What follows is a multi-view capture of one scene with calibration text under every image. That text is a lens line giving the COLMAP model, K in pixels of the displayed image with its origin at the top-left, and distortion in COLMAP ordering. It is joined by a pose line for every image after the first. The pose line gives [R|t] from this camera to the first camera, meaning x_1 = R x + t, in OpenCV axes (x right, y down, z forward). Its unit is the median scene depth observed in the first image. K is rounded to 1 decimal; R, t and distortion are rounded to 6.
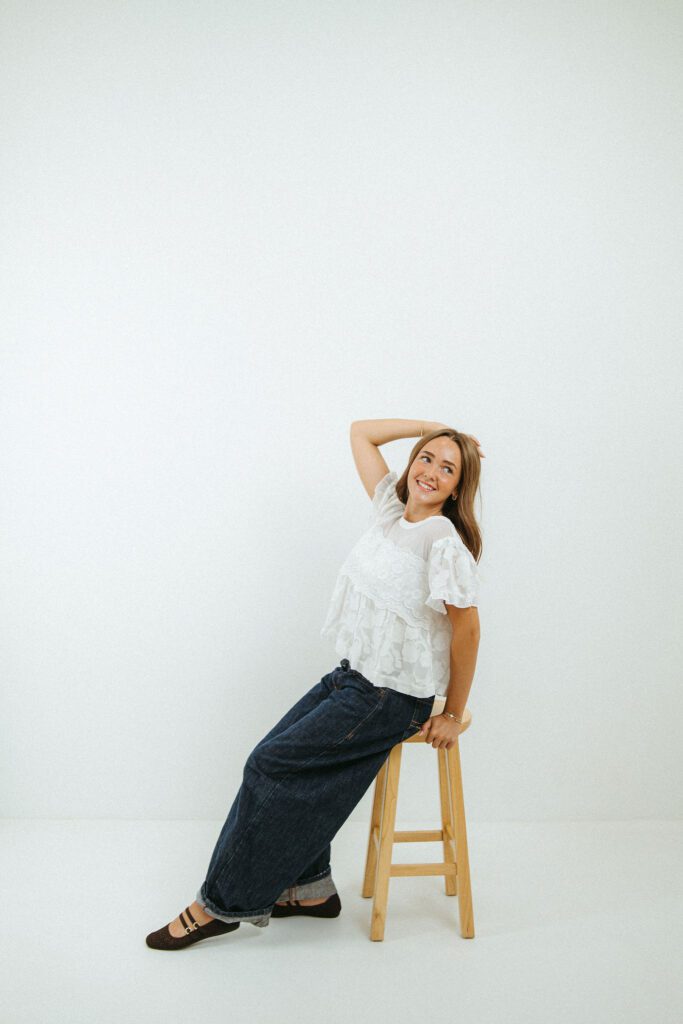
lens RADIAL K [[1191.9, 0, 341.5], [0, 1191.9, 512.0], [0, 0, 1]] dist [0.170976, 0.017646]
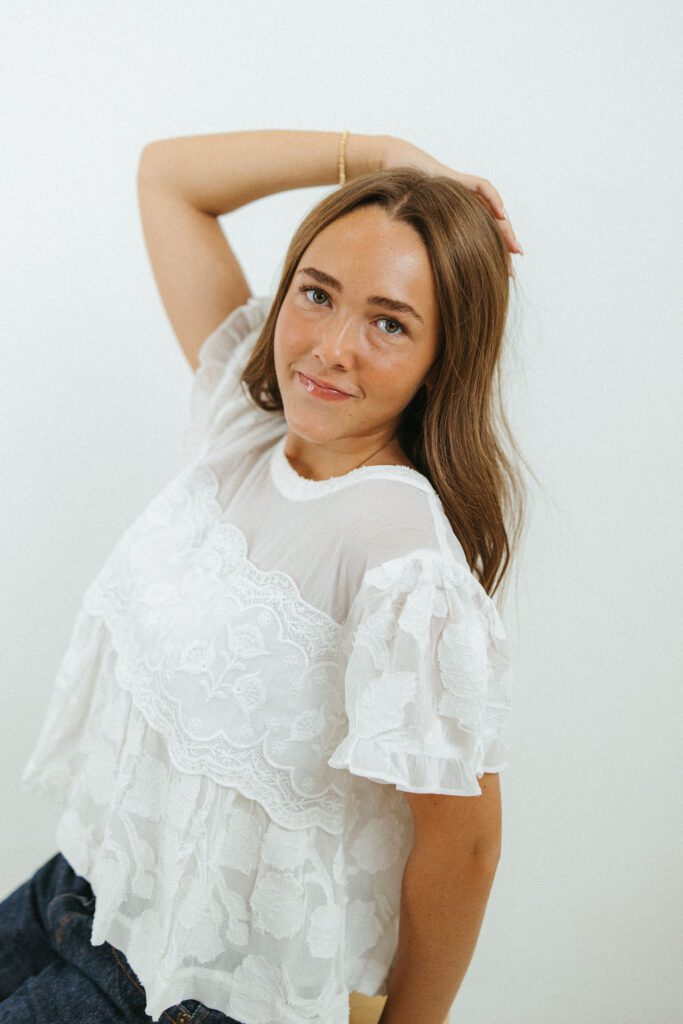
lens RADIAL K [[1191.9, 0, 341.5], [0, 1191.9, 512.0], [0, 0, 1]] dist [0.170976, 0.017646]
pose [[0.996915, 0.030414, 0.072363, 0.047760], [-0.042956, 0.982974, 0.178651, -0.039749], [-0.065697, -0.181209, 0.981248, 0.700454]]
